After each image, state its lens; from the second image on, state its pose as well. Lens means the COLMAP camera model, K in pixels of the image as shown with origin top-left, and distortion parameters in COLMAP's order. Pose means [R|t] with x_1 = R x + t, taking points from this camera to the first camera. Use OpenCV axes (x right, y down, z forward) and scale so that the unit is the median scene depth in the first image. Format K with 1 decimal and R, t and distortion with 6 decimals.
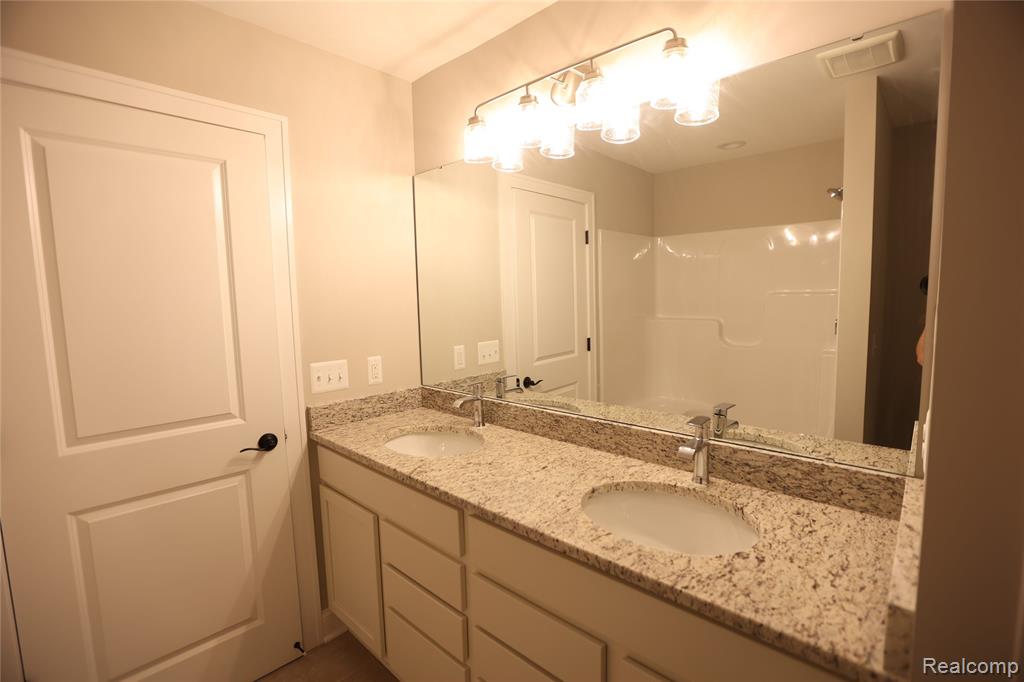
lens RADIAL K [[468.8, 0, 511.6], [0, 468.8, 343.5], [0, 0, 1]] dist [-0.061840, 0.029566]
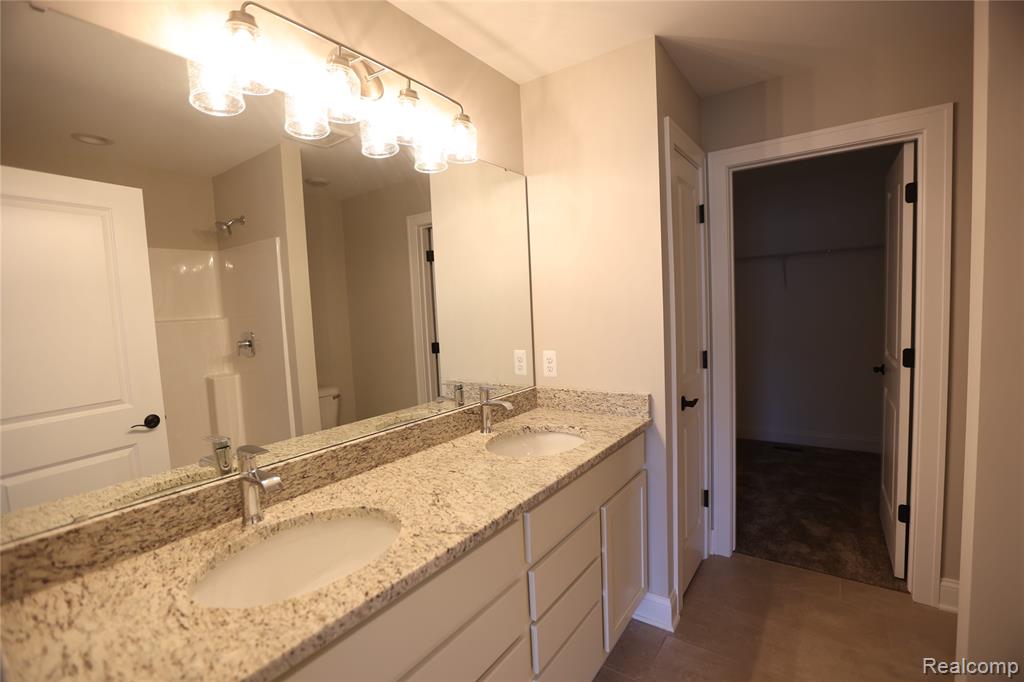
lens RADIAL K [[468.8, 0, 511.6], [0, 468.8, 343.5], [0, 0, 1]] dist [-0.061840, 0.029566]
pose [[-0.134329, -0.049117, 0.989719, -0.867103], [0.146298, 0.986843, 0.068830, -0.049476], [-0.980078, 0.154040, -0.125376, 0.912662]]
